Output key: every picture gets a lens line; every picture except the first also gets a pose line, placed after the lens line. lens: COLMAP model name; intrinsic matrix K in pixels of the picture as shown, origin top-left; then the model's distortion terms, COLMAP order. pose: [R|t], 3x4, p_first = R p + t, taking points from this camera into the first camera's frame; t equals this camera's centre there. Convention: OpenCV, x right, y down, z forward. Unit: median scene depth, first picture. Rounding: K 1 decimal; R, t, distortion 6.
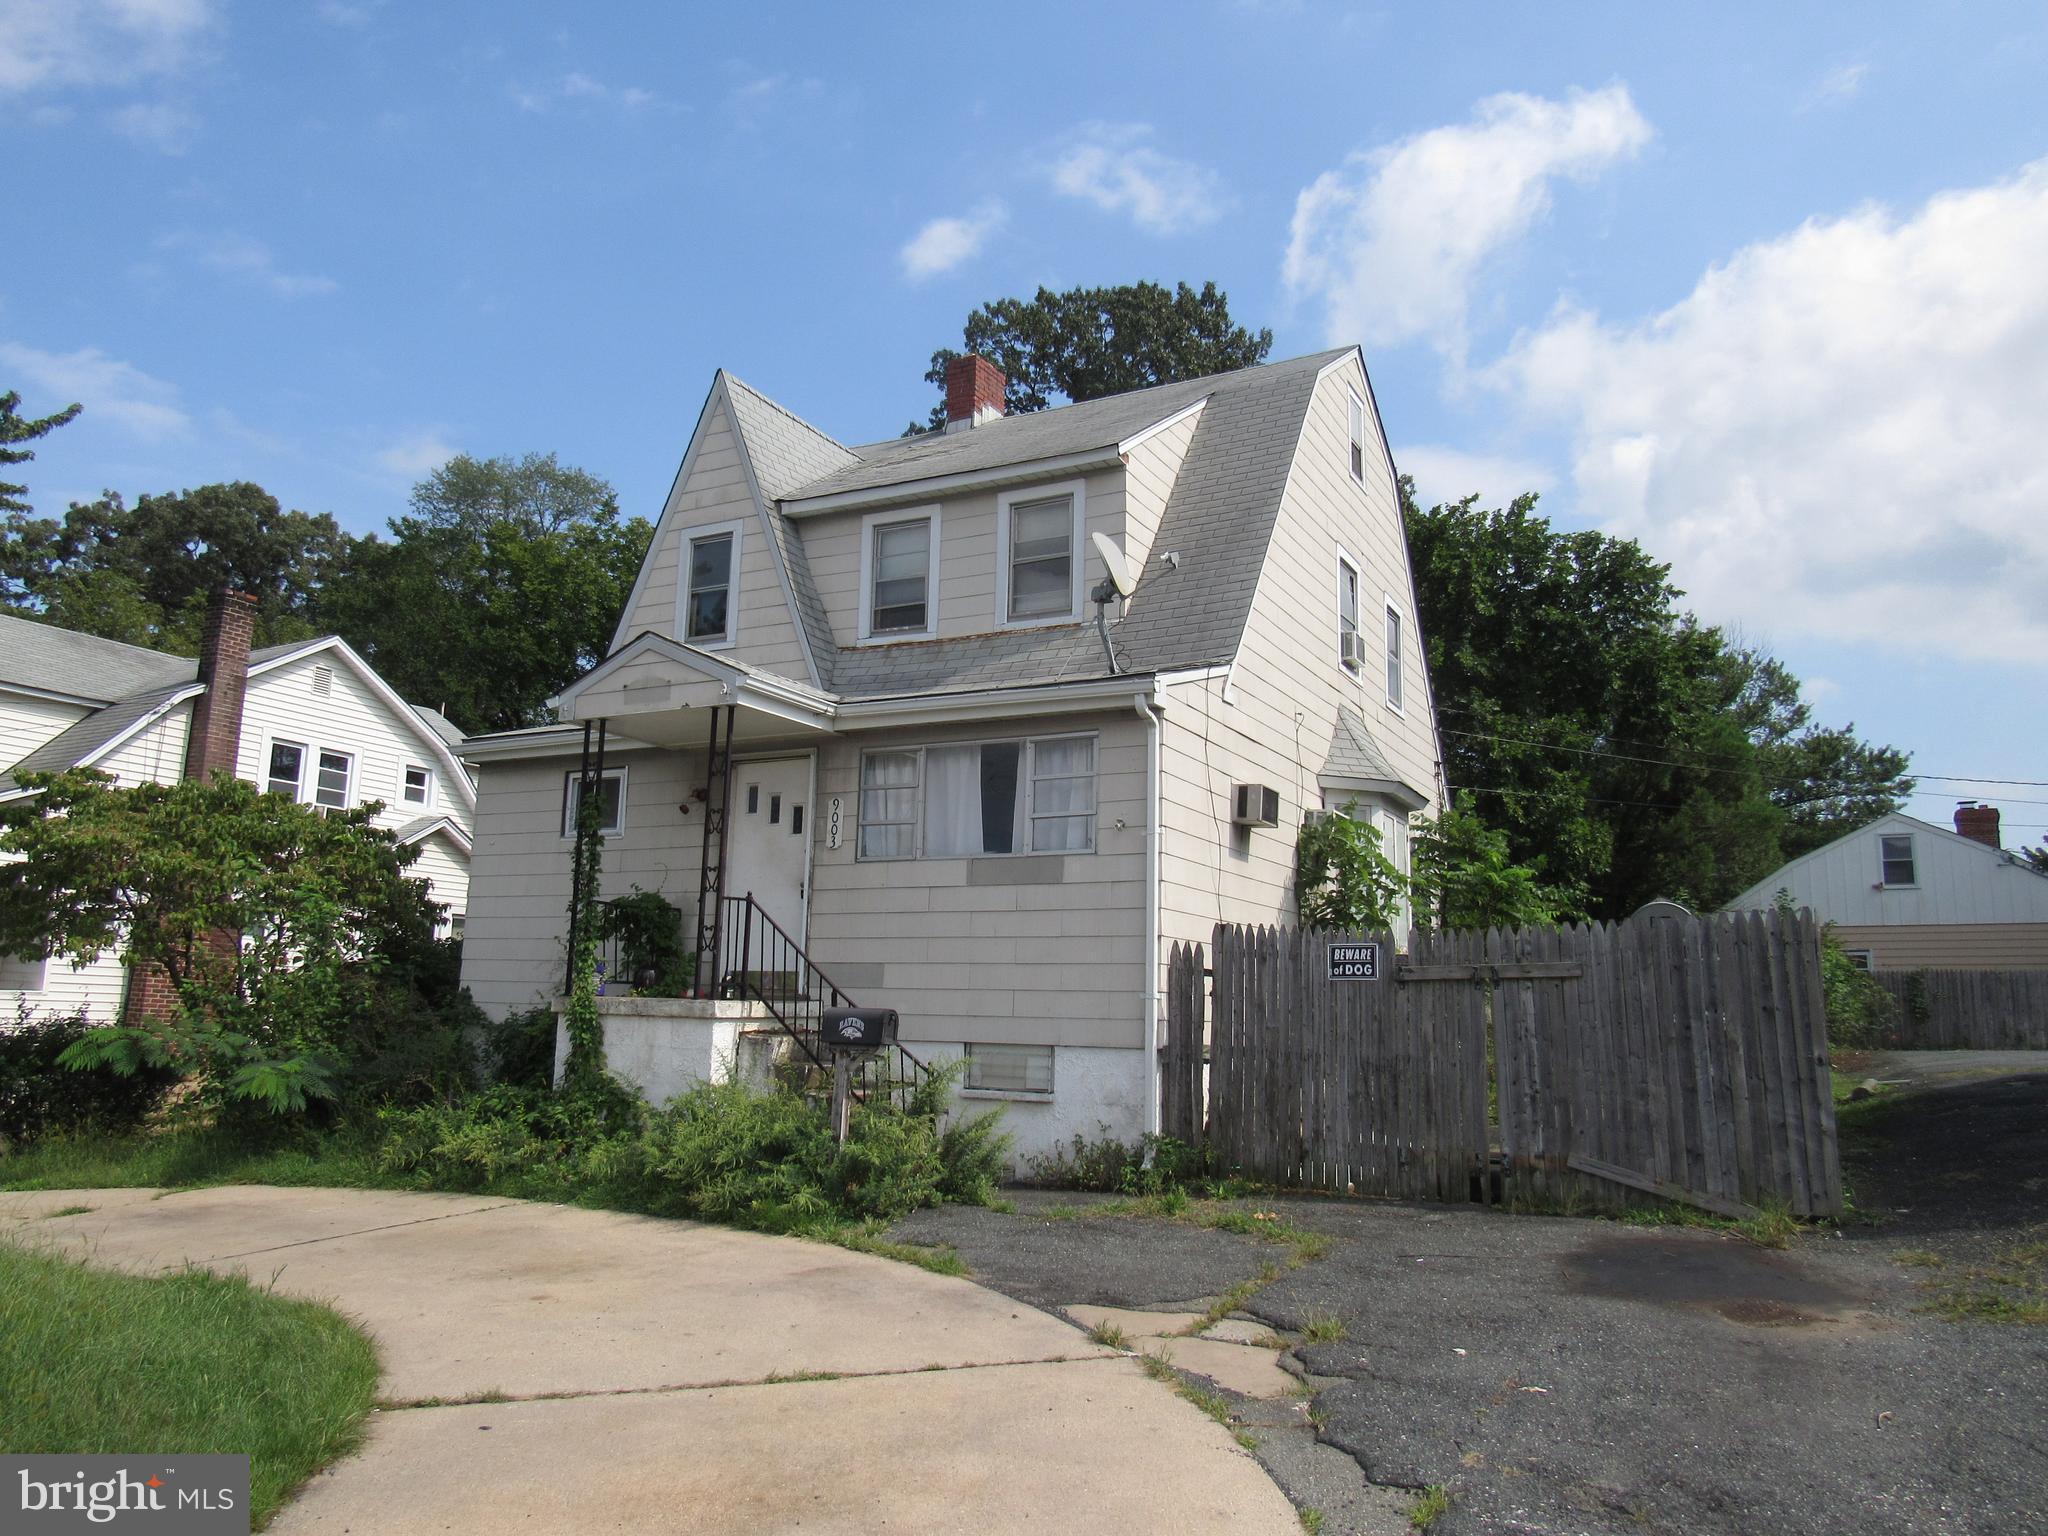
lens RADIAL K [[1467.3, 0, 1030.8], [0, 1467.3, 769.2], [0, 0, 1]] dist [-0.011281, 0.004493]
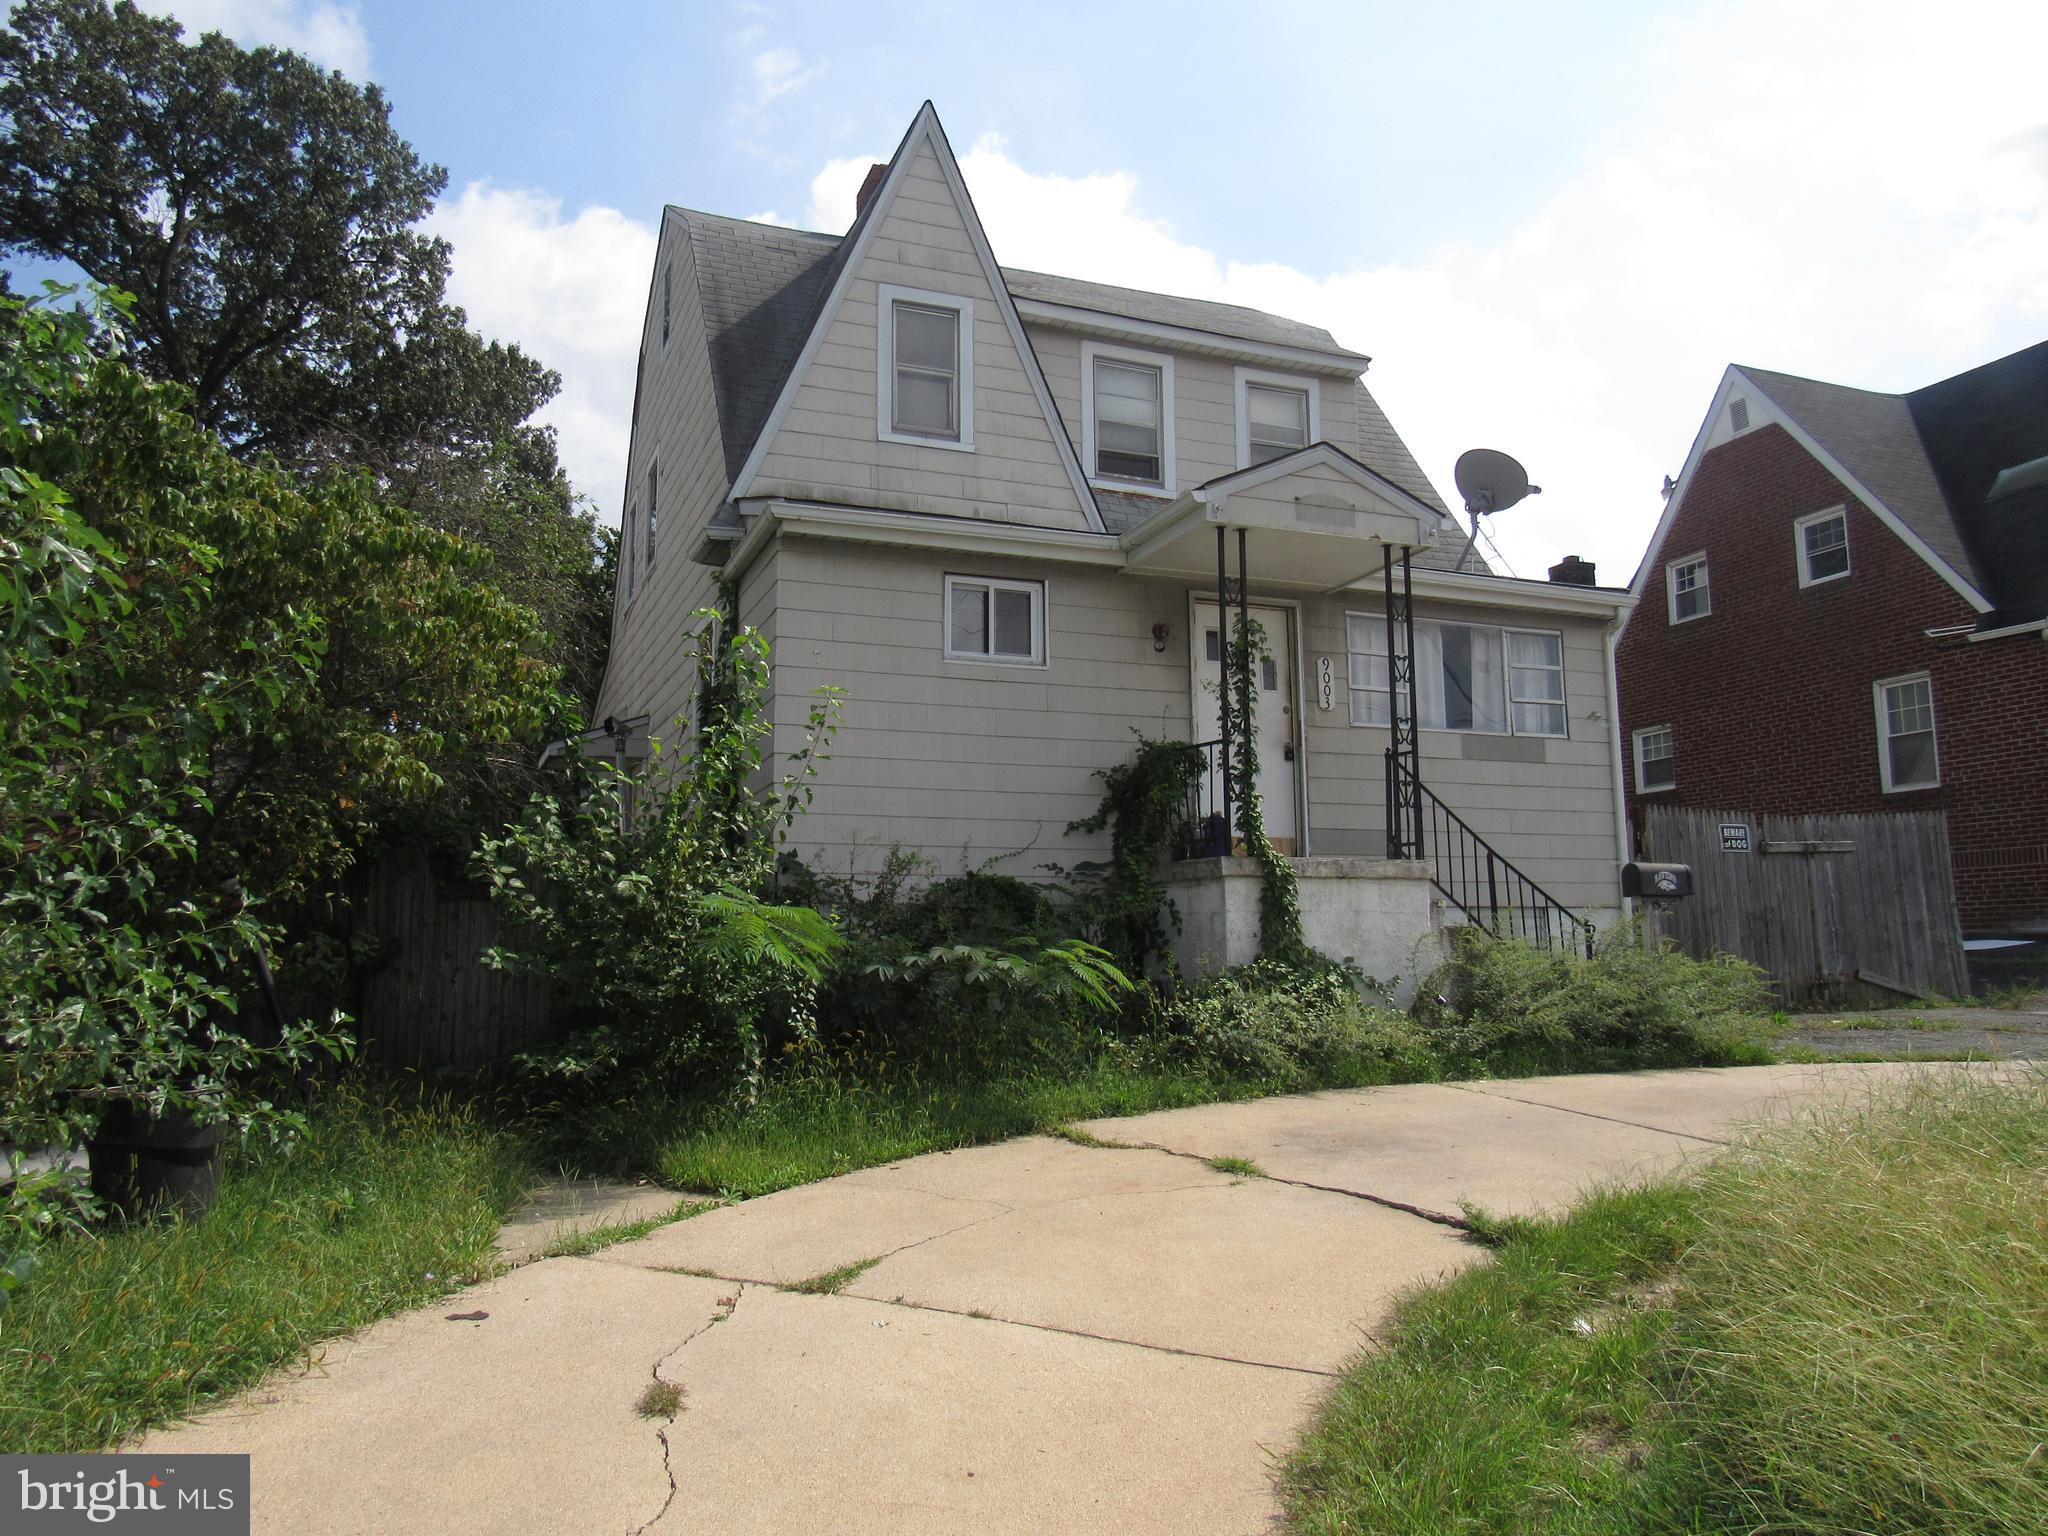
lens RADIAL K [[1467.3, 0, 1030.5], [0, 1467.3, 761.8], [0, 0, 1]] dist [-0.011281, 0.004493]
pose [[0.633684, 0.075029, 0.769945, -1.020752], [-0.100642, 0.994823, -0.014112, 0.124222], [-0.767018, -0.068546, 0.637954, 0.558421]]
